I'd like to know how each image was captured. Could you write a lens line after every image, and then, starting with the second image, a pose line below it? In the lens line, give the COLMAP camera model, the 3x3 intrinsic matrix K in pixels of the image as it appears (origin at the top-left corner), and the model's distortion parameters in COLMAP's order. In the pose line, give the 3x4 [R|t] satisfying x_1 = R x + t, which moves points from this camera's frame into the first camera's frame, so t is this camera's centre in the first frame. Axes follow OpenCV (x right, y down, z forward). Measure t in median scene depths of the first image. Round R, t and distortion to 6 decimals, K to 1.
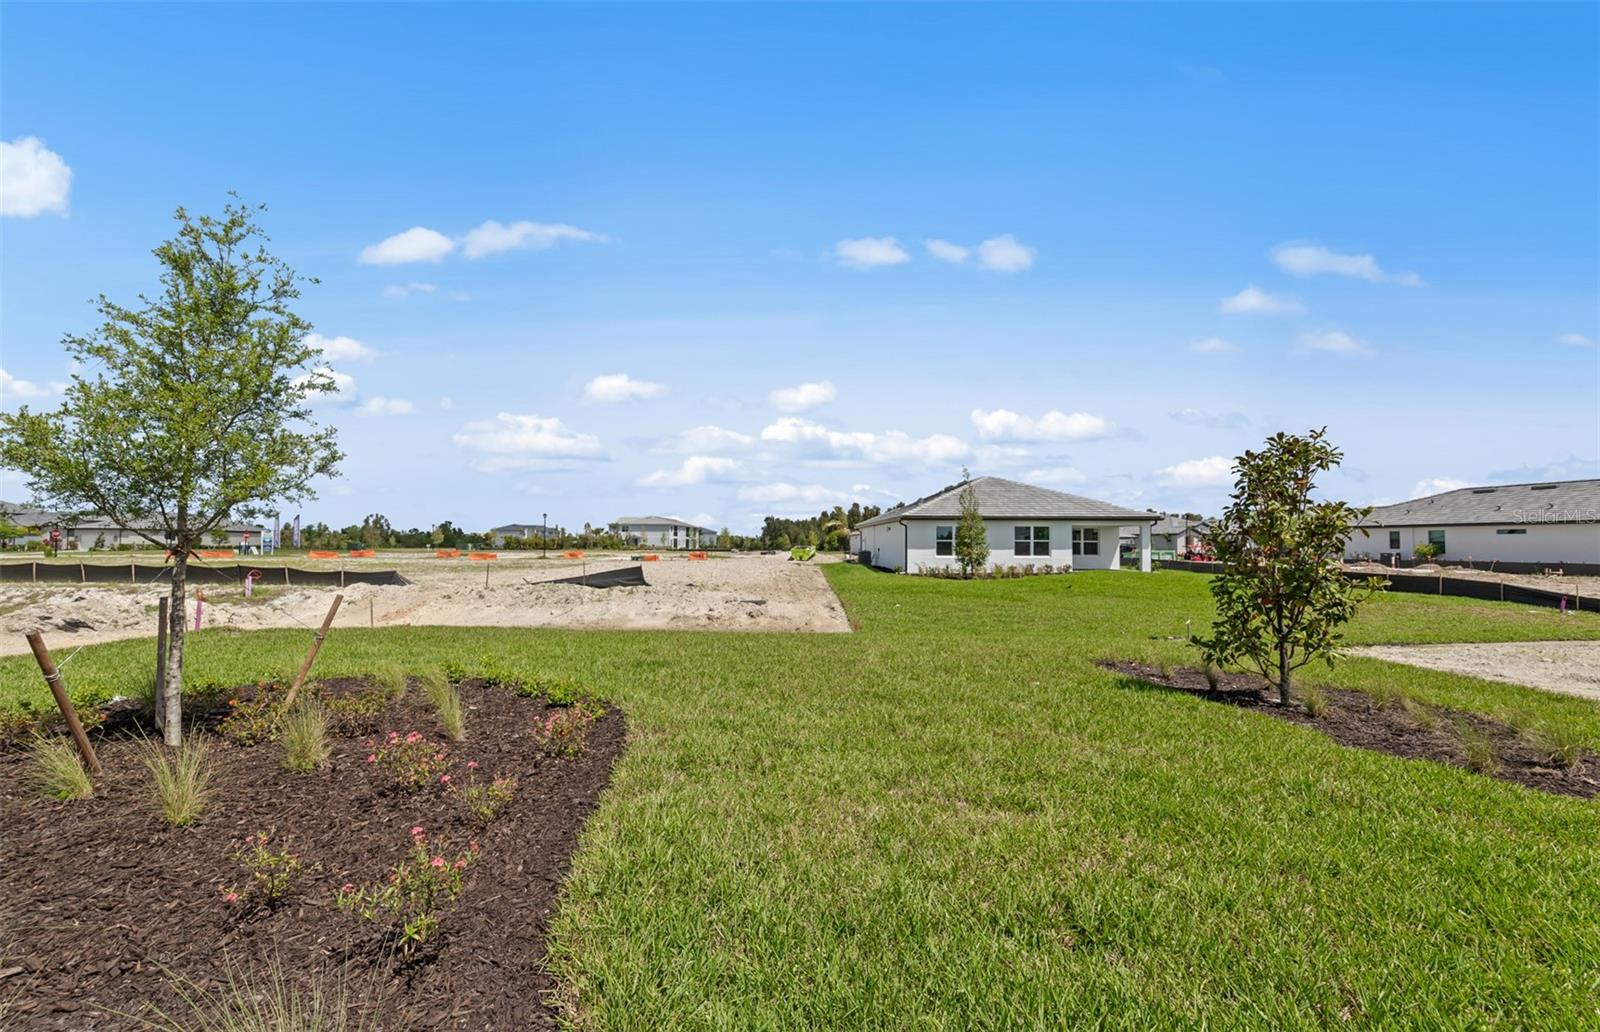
lens RADIAL K [[609.3, 0, 801.4], [0, 609.3, 524.8], [0, 0, 1]] dist [0.003854, -0.001251]
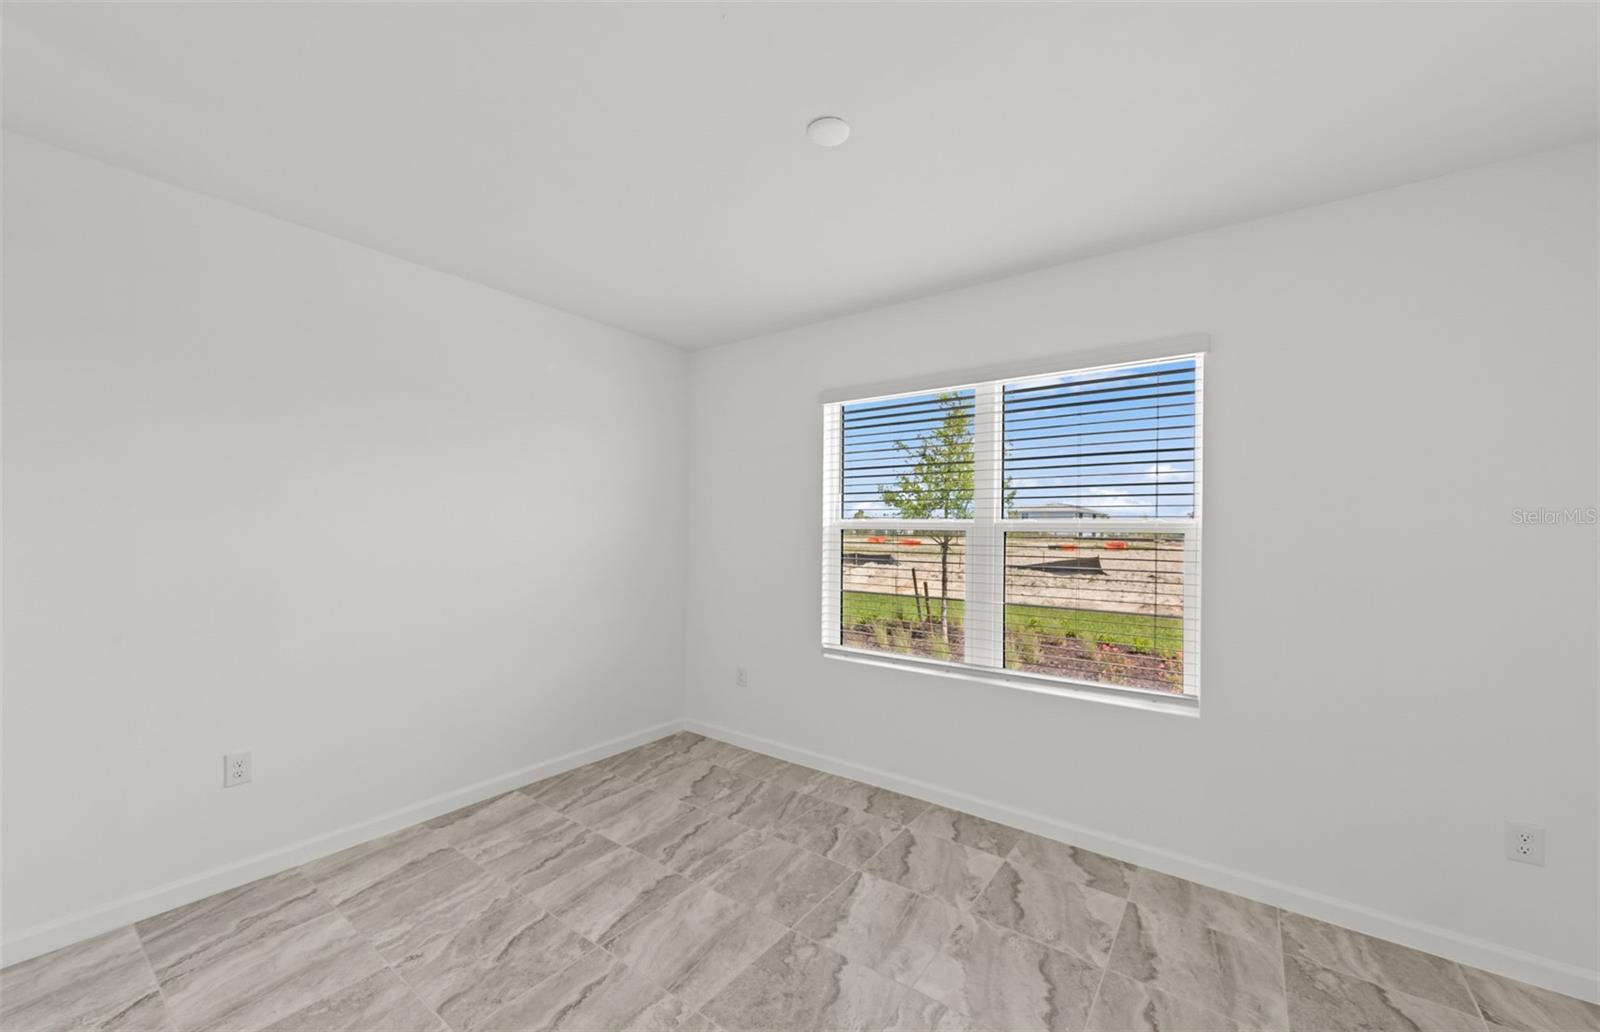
lens RADIAL K [[609.3, 0, 797.2], [0, 609.3, 546.8], [0, 0, 1]] dist [0.003854, -0.001251]
pose [[0.816740, 0.024058, -0.576503, -0.058668], [0.007335, 0.998617, 0.052065, -0.014632], [0.576959, -0.046752, 0.815434, -0.231647]]
